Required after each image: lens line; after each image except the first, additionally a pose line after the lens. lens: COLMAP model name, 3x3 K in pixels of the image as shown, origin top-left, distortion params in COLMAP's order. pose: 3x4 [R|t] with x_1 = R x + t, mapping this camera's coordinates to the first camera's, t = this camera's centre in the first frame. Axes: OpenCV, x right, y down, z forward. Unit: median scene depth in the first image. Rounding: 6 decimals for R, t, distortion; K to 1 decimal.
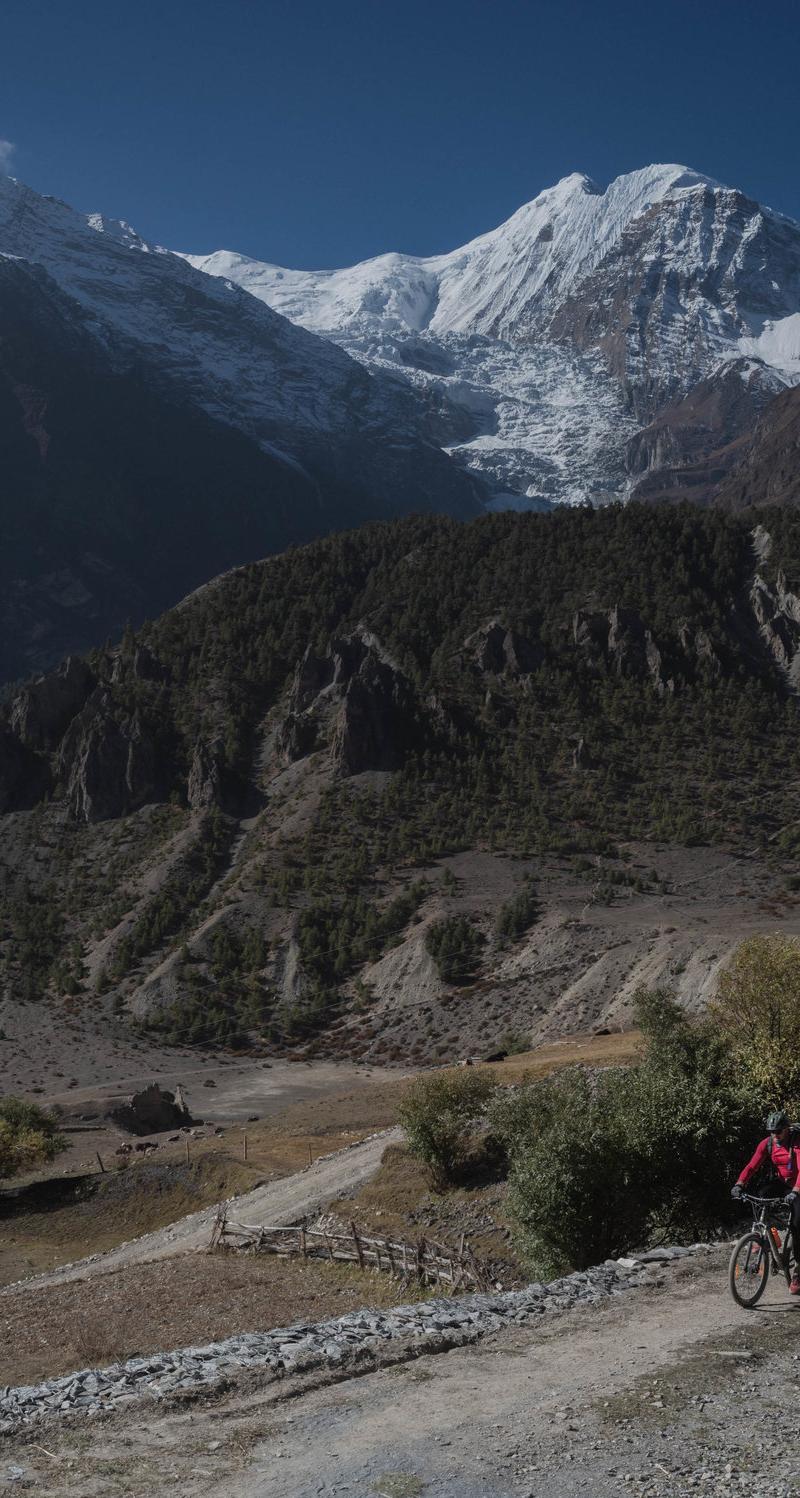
lens RADIAL K [[1438.0, 0, 400.0], [0, 1438.0, 749.0], [0, 0, 1]] dist [-0.104492, 0.009226]
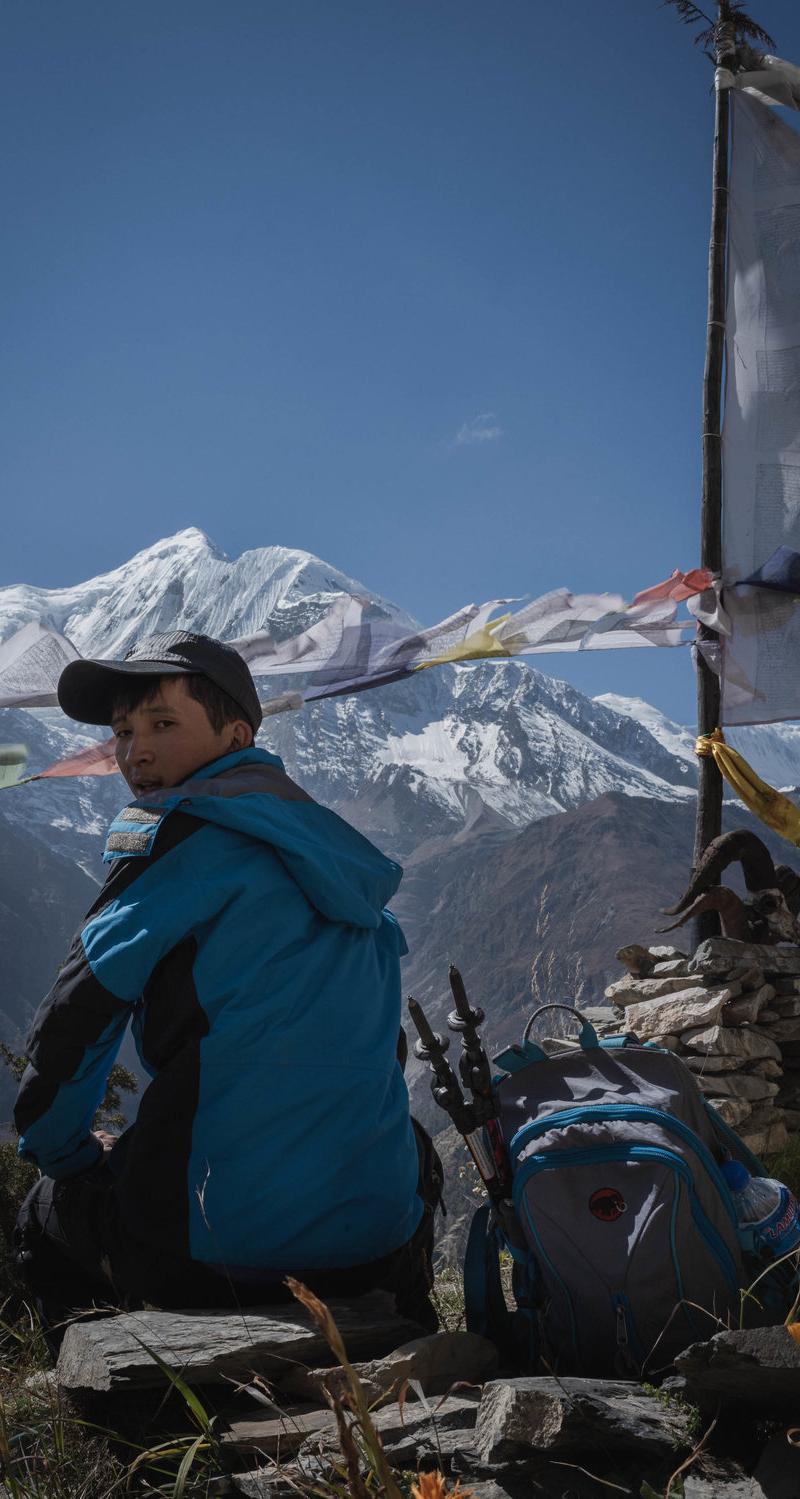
lens RADIAL K [[1439.0, 0, 400.0], [0, 1439.0, 749.5], [0, 0, 1]] dist [-0.104492, 0.009226]
pose [[0.940101, 0.051513, 0.336983, -0.162939], [0.006991, 0.985396, -0.170136, -0.065928], [-0.340826, 0.162301, 0.926011, -0.146315]]
